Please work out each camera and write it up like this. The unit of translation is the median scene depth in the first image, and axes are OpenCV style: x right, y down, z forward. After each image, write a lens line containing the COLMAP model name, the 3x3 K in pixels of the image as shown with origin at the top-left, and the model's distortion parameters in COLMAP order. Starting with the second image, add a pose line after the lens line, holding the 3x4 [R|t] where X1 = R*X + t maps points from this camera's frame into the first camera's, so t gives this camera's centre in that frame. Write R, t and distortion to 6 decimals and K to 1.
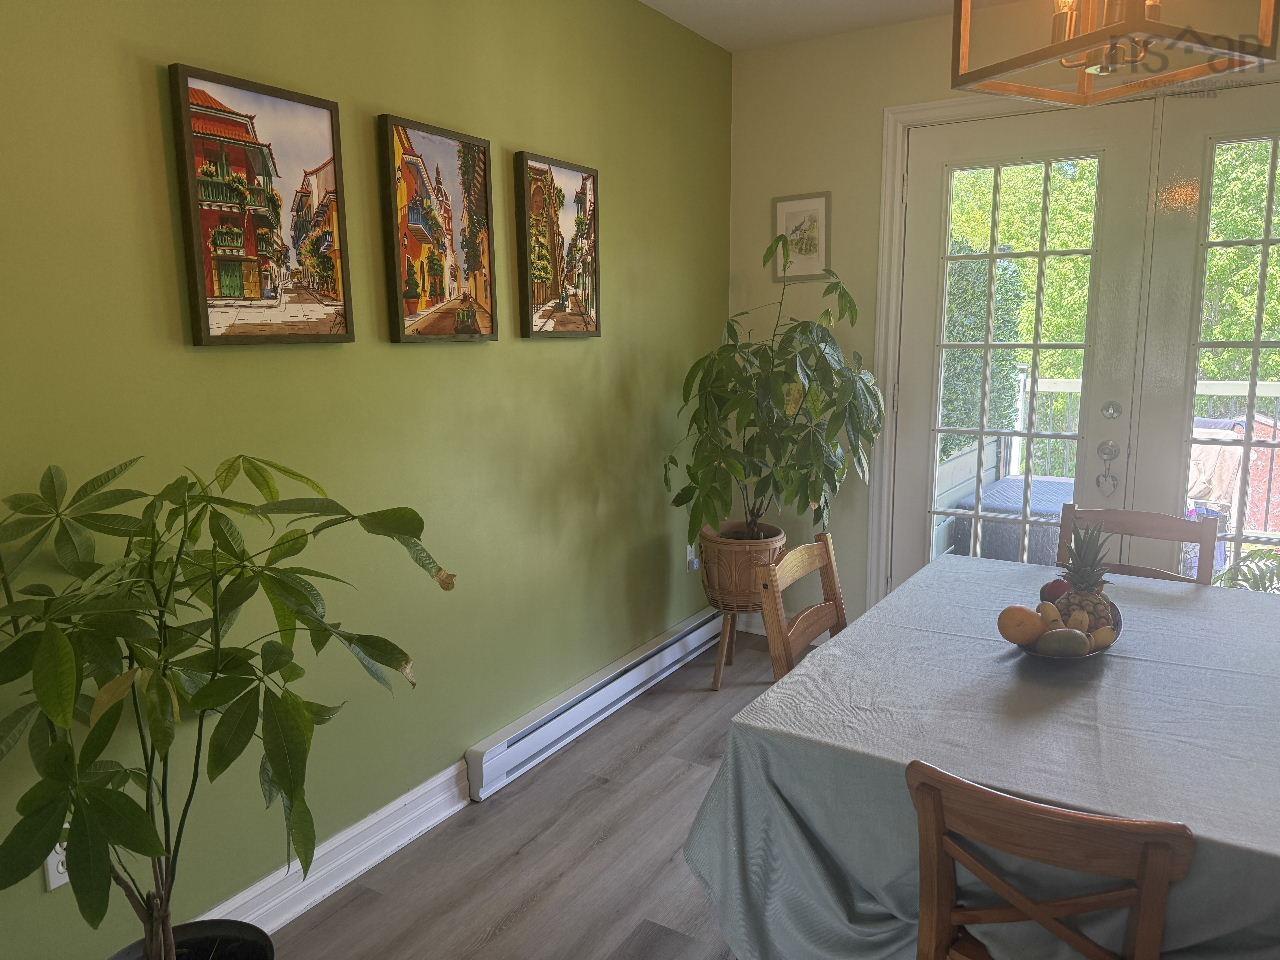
lens RADIAL K [[887.3, 0, 634.7], [0, 887.3, 478.7], [0, 0, 1]] dist [0.063882, -0.085359]
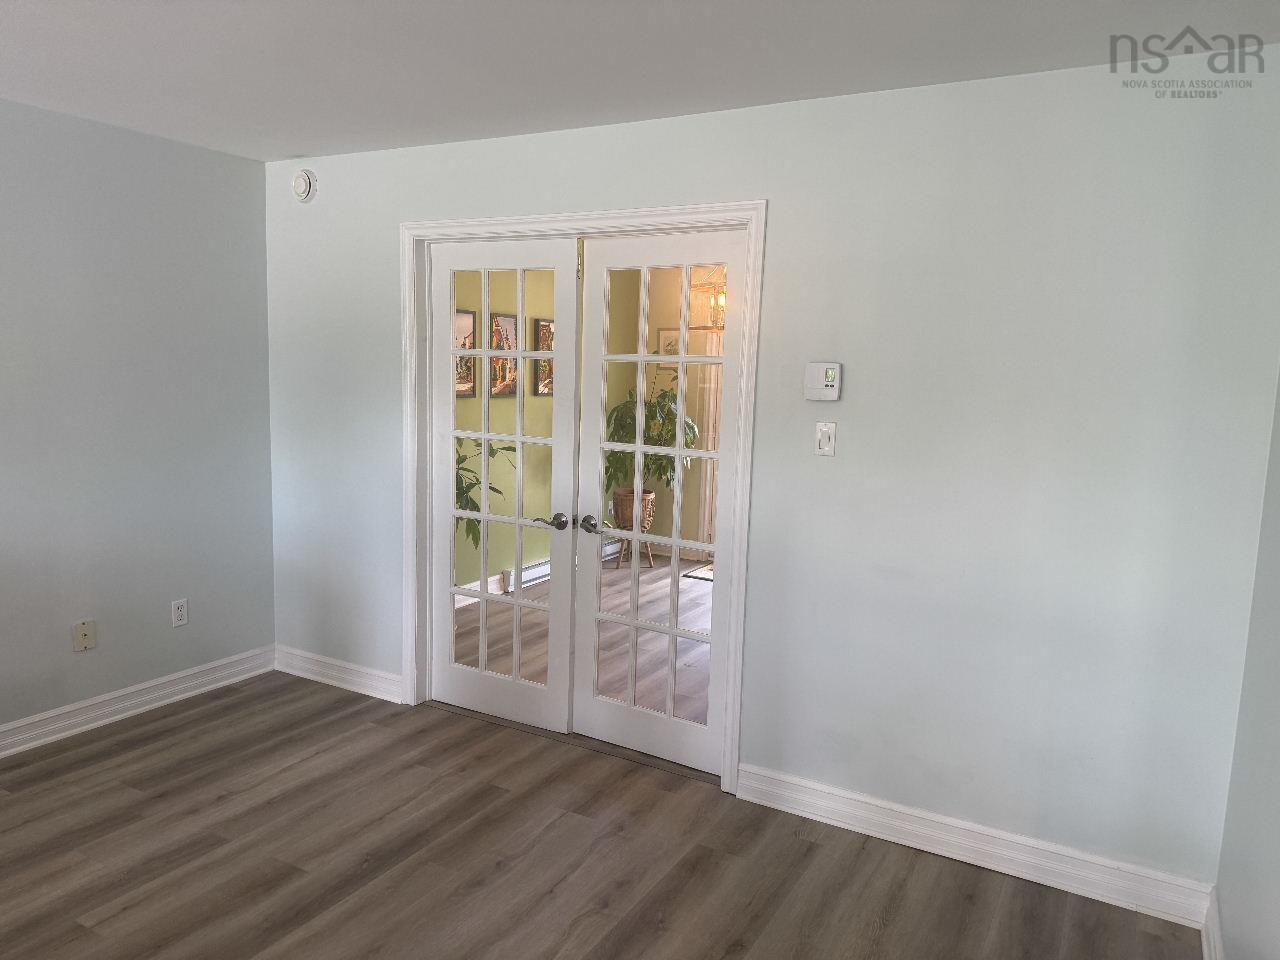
lens RADIAL K [[887.3, 0, 643.8], [0, 887.3, 485.0], [0, 0, 1]] dist [0.063882, -0.085359]
pose [[0.998078, 0.039651, 0.047634, 0.063801], [-0.038126, 0.998744, -0.032509, 0.154732], [-0.048863, 0.030630, 0.998336, -1.470601]]
